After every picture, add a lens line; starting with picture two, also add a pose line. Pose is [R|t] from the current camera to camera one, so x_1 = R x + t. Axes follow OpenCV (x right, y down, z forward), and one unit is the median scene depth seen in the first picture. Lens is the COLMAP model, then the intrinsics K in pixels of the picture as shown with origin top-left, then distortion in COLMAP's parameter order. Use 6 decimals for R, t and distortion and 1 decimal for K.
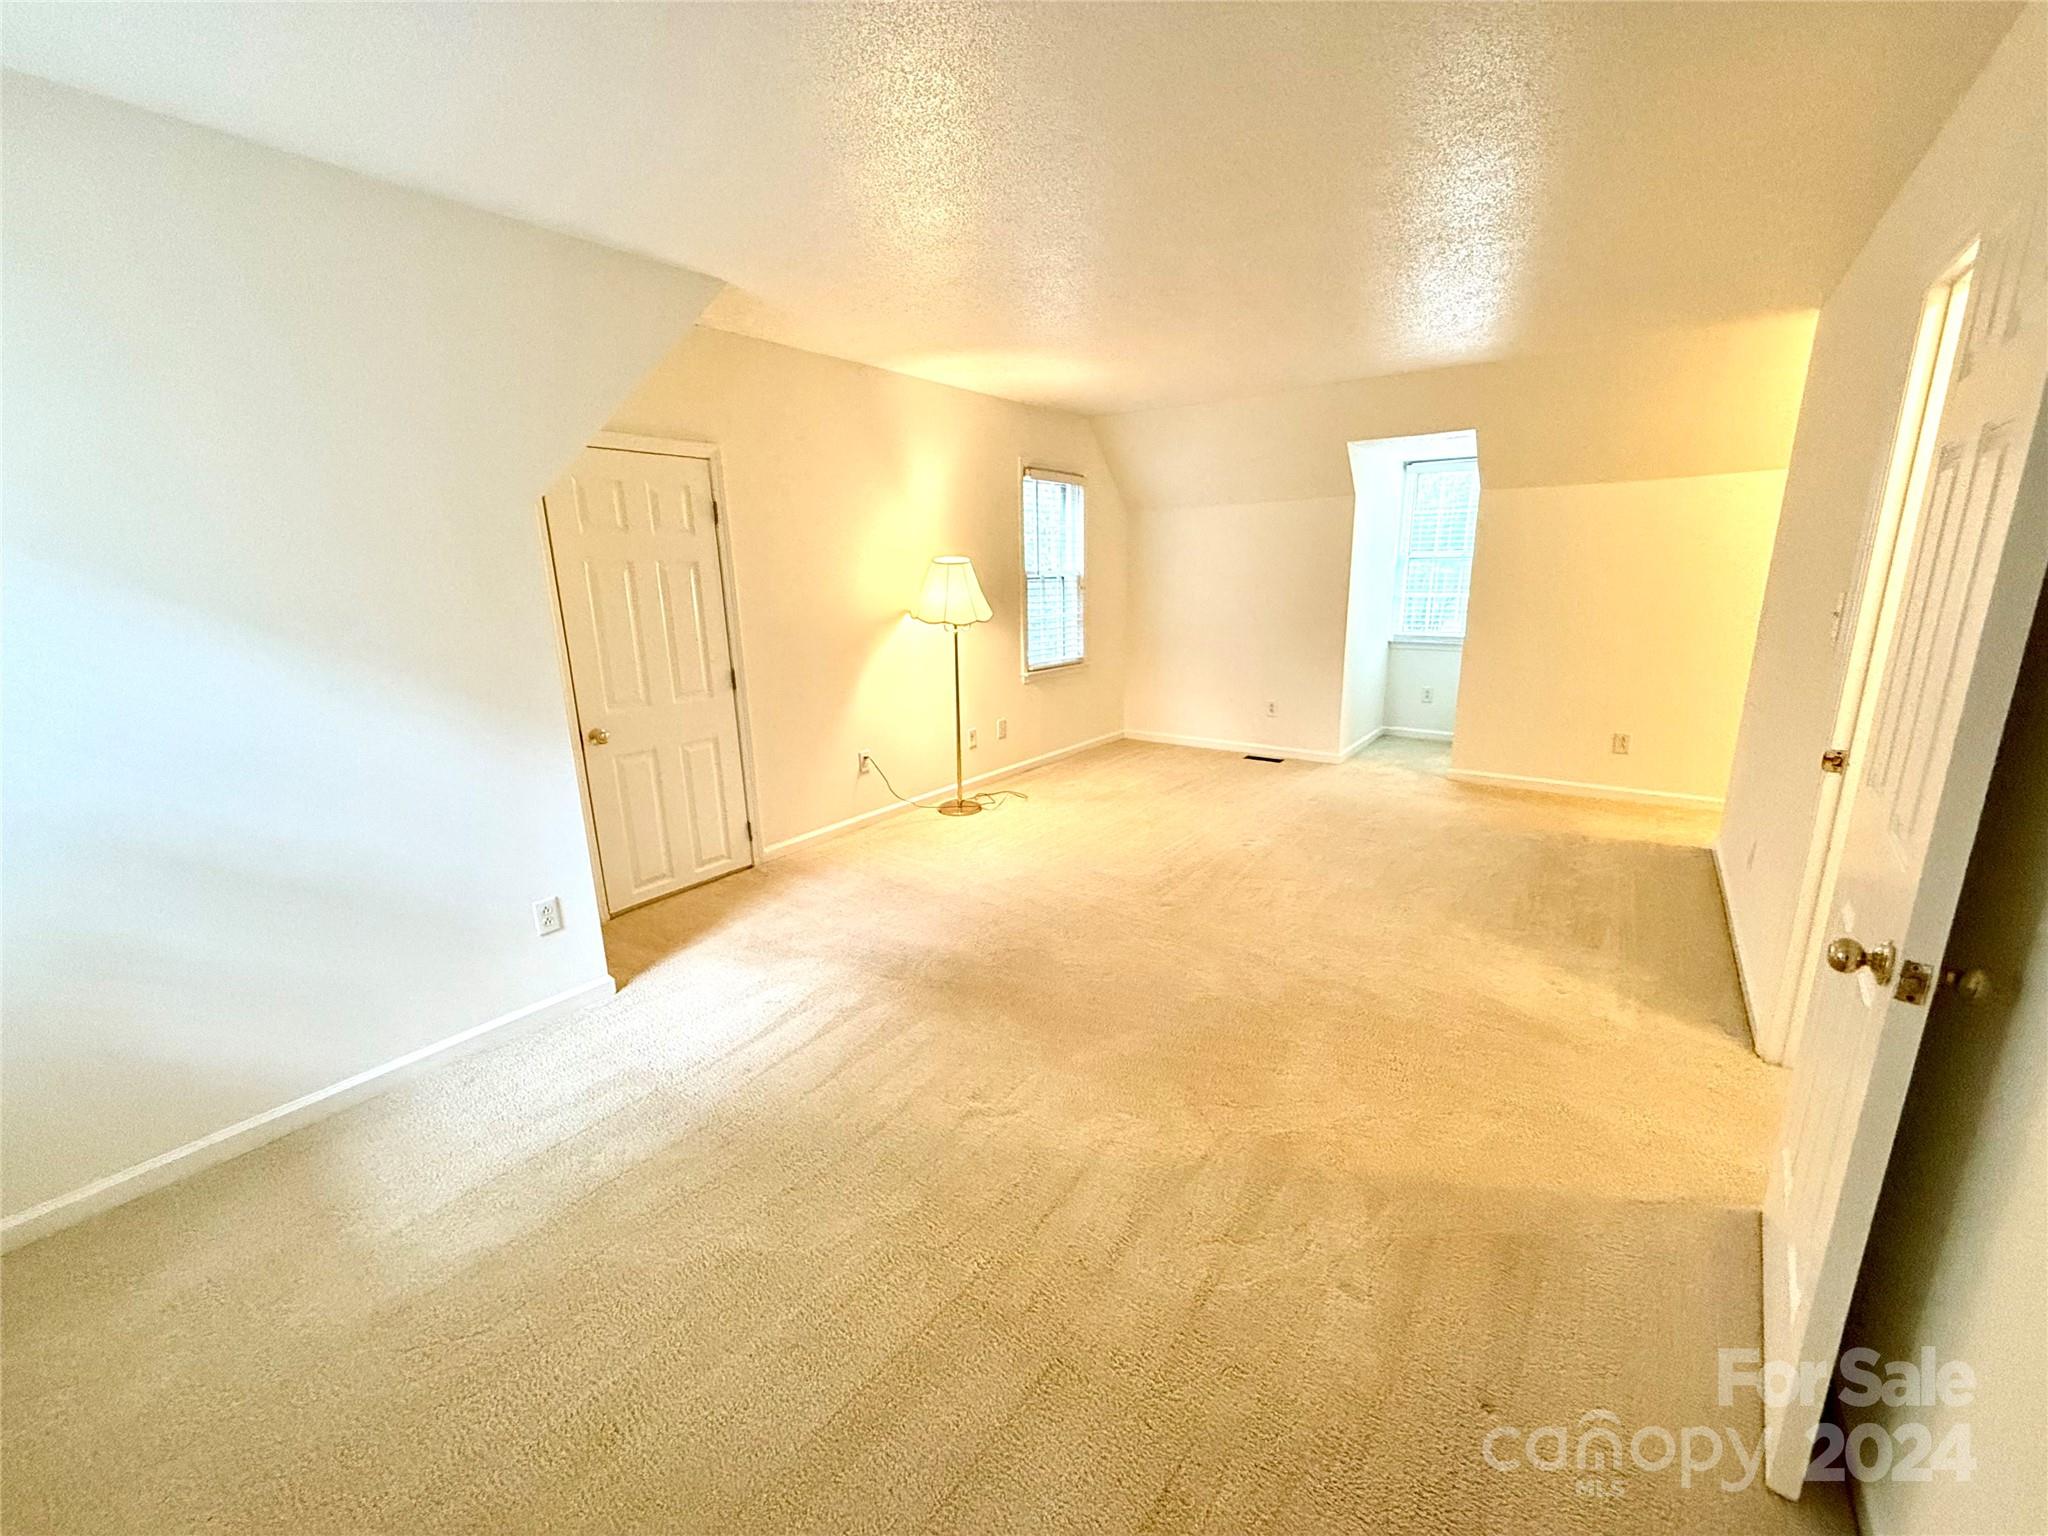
lens RADIAL K [[813.3, 0, 1015.4], [0, 813.3, 770.4], [0, 0, 1]] dist [0.000861, 0.000243]
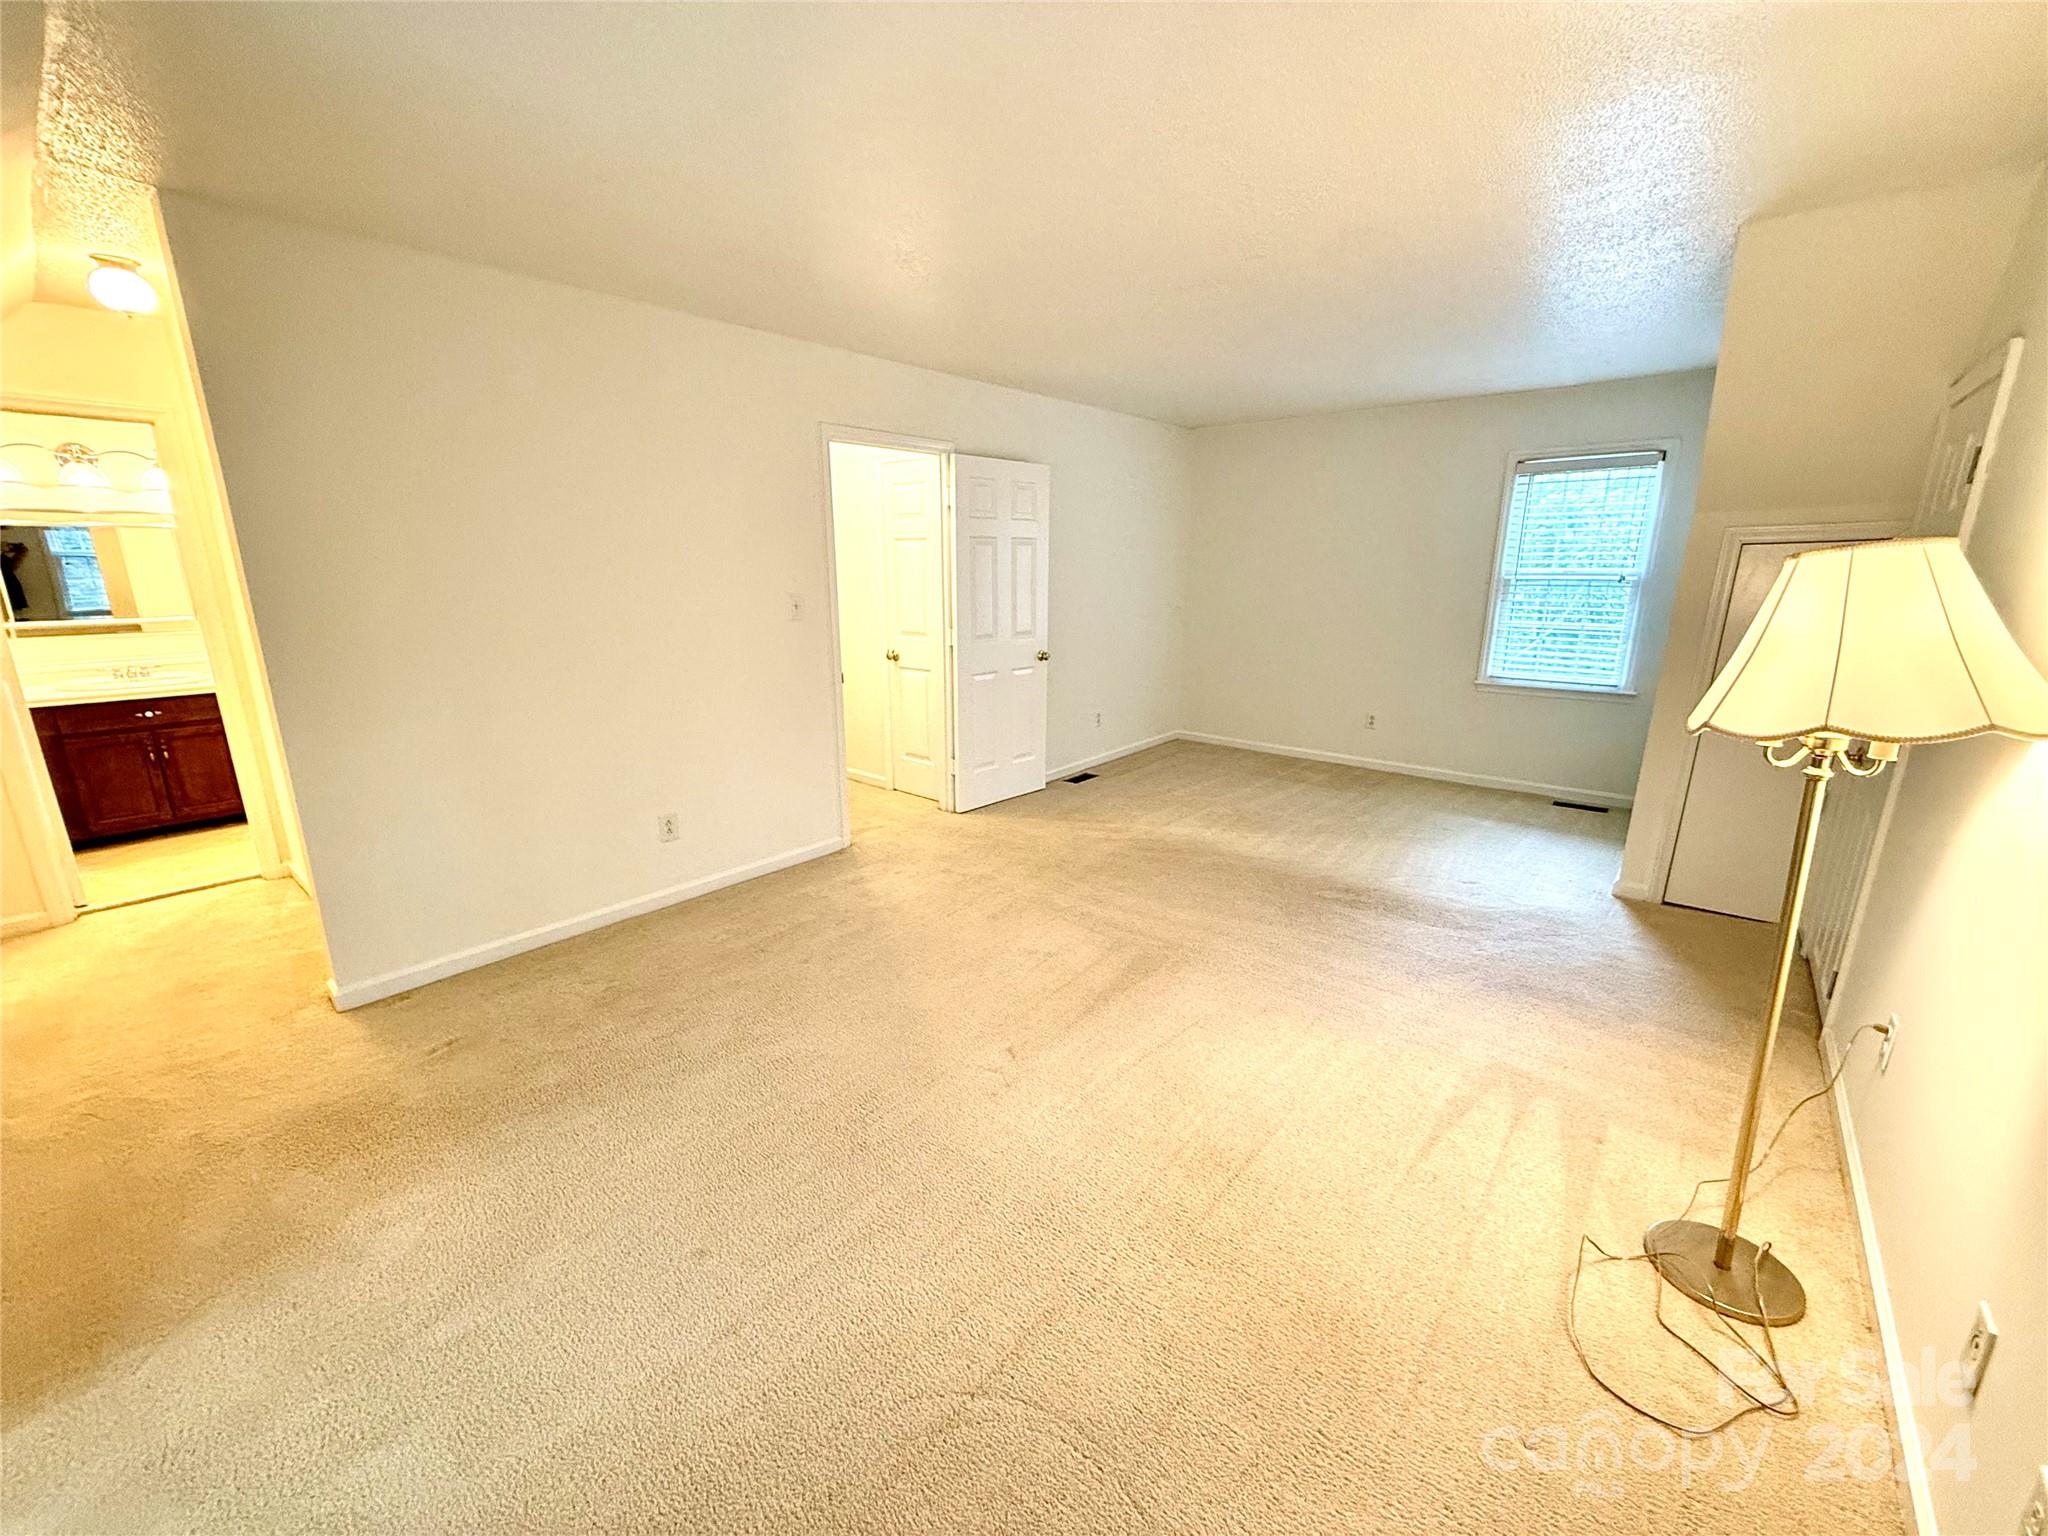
lens RADIAL K [[813.3, 0, 1018.3], [0, 813.3, 766.8], [0, 0, 1]] dist [0.000861, 0.000243]
pose [[-0.997258, 0.006852, 0.073684, 0.218538], [0.040758, 0.881928, 0.469619, -0.341380], [-0.061767, 0.471334, -0.879789, 1.322990]]
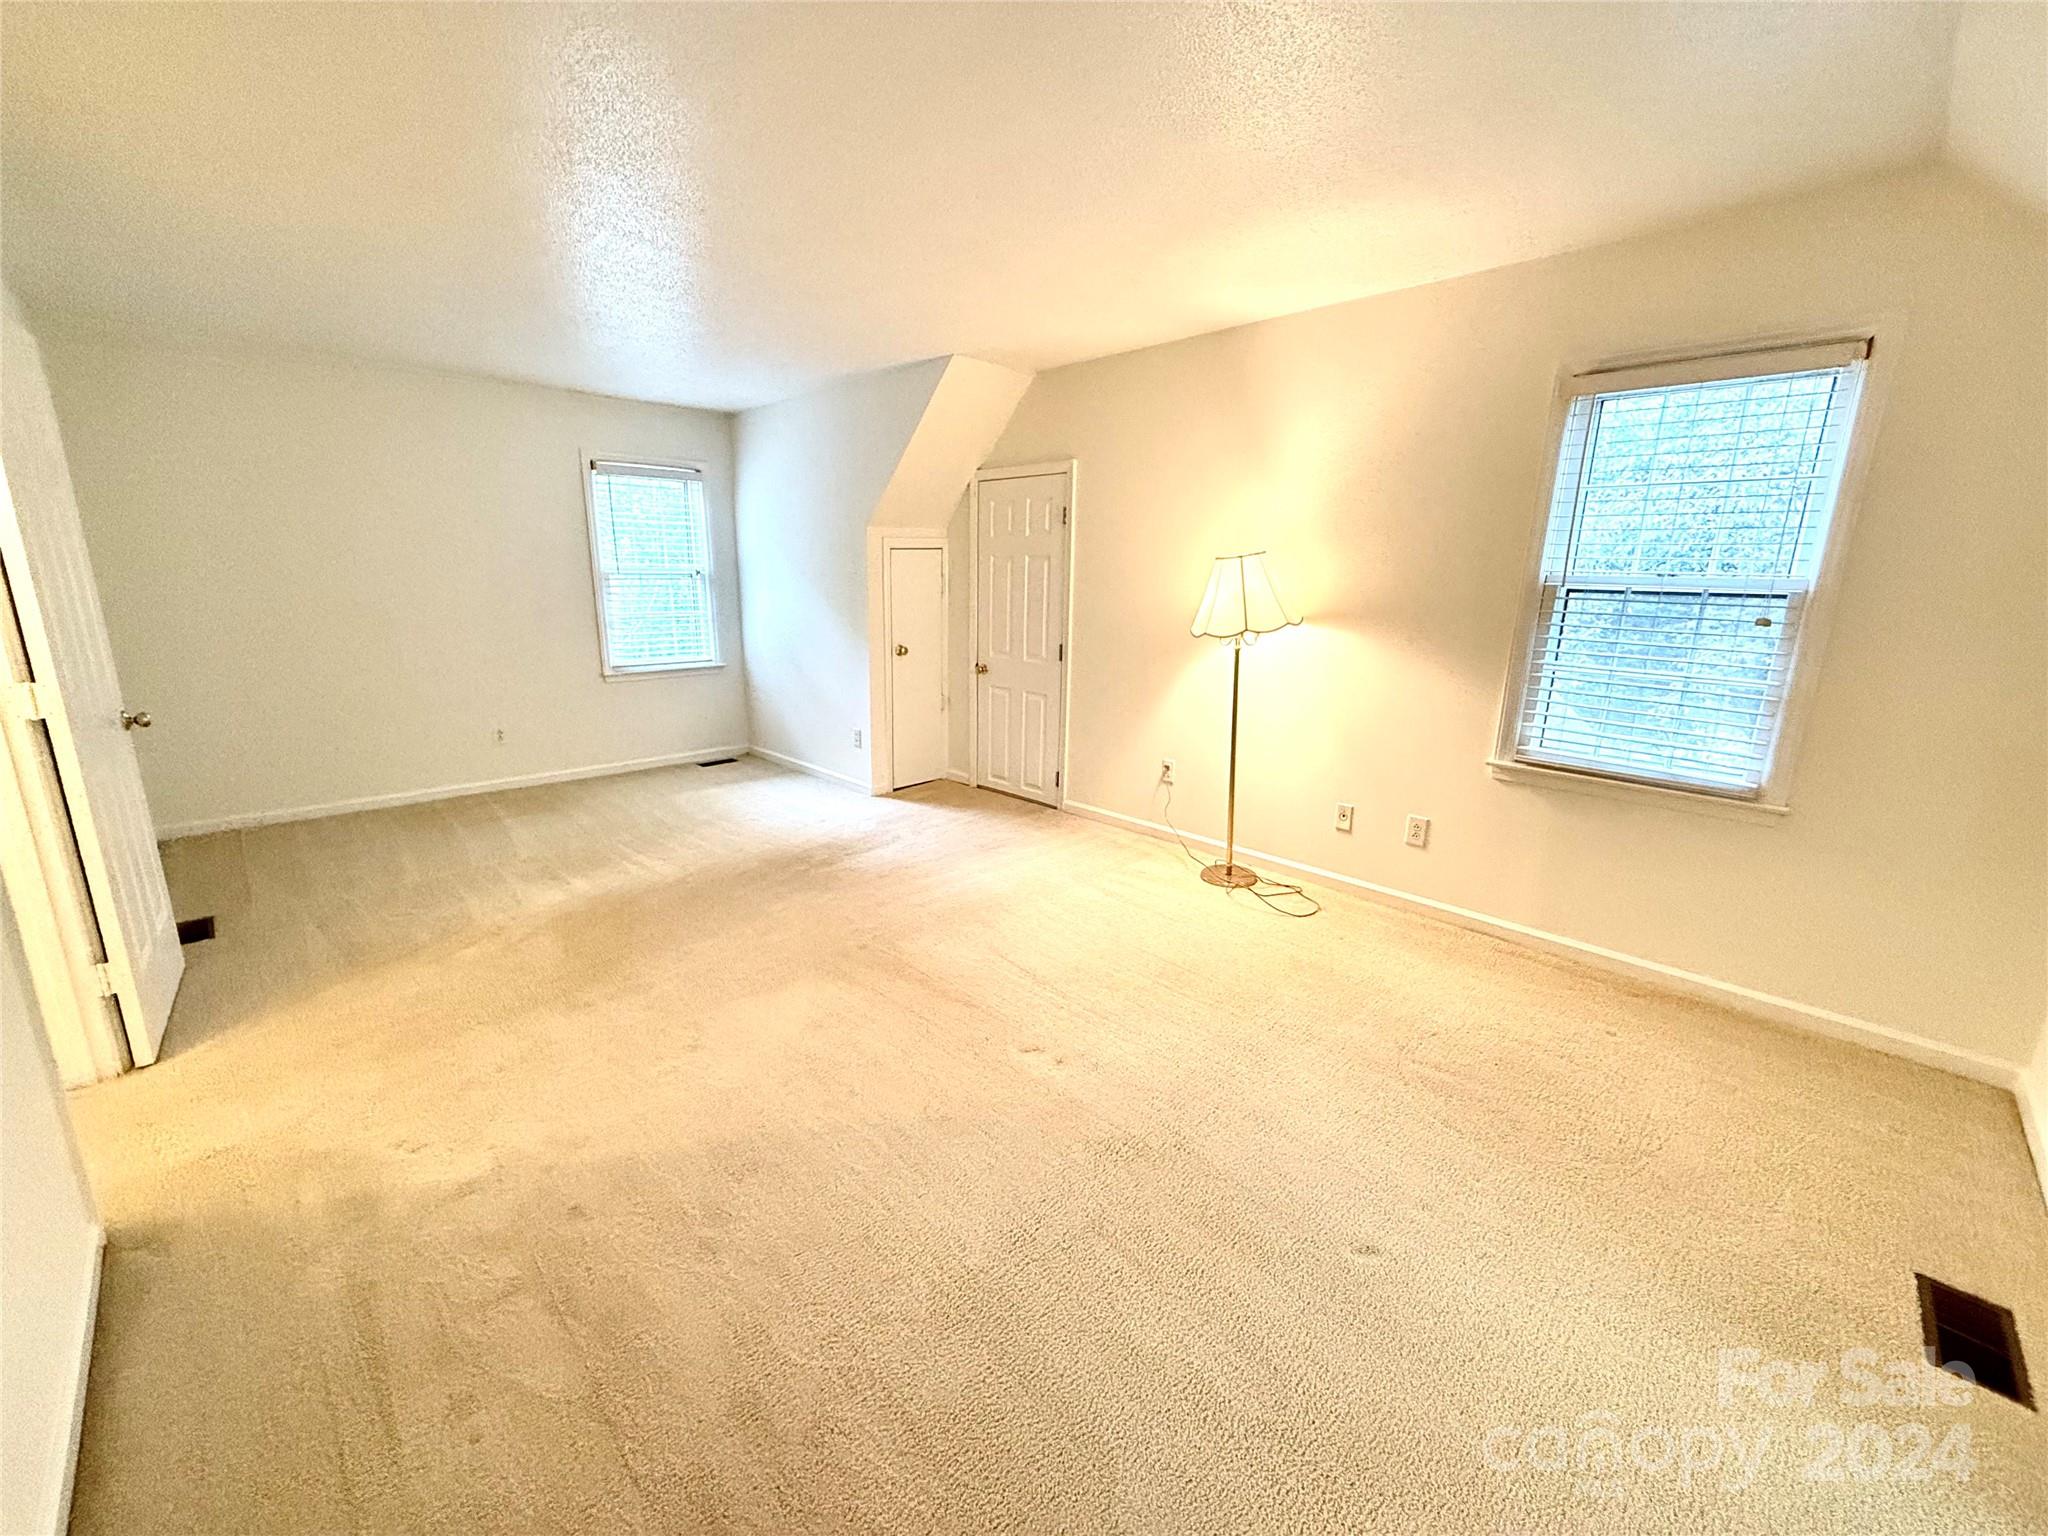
lens RADIAL K [[813.3, 0, 1015.8], [0, 813.3, 760.5], [0, 0, 1]] dist [0.000861, 0.000243]
pose [[-0.158367, 0.240333, -0.957685, 0.731280], [-0.249613, 0.928675, 0.274330, -0.234339], [0.955308, 0.282495, -0.087081, 0.913782]]
